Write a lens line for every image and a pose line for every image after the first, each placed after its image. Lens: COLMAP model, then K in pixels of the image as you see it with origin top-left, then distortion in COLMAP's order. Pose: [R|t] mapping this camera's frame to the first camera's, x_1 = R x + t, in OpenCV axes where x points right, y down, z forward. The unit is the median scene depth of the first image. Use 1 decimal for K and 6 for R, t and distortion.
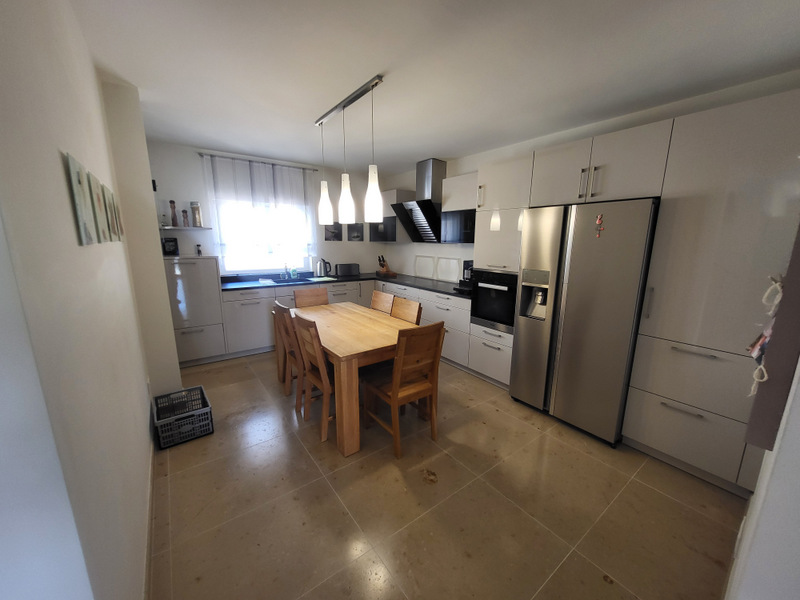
lens RADIAL K [[314.7, 0, 403.9], [0, 314.7, 308.3], [0, 0, 1]] dist [-0.000051, -0.000388]
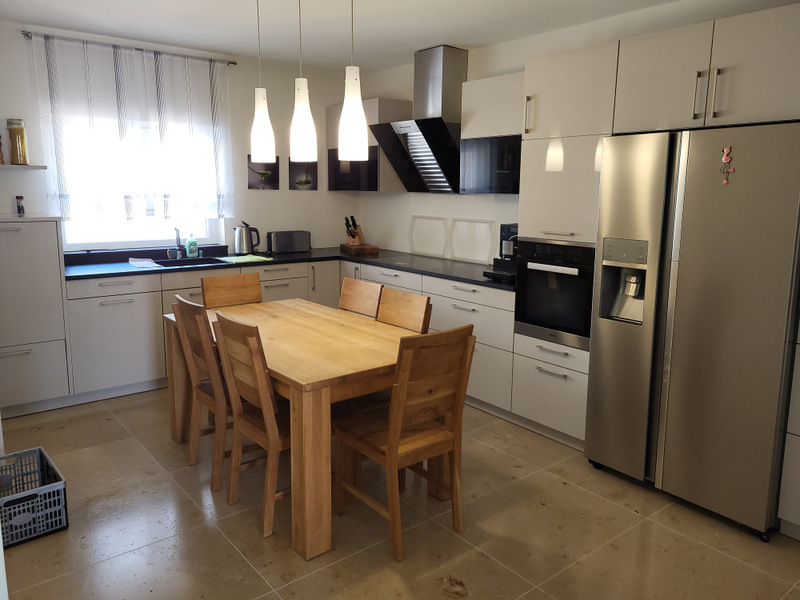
lens RADIAL K [[607.7, 0, 397.7], [0, 607.7, 293.9], [0, 0, 1]] dist [0.040828, -0.017089]
pose [[0.999567, -0.006613, 0.028685, -0.038181], [0.007718, 0.999225, -0.038597, 0.020242], [-0.028407, 0.038802, 0.998843, -0.120568]]
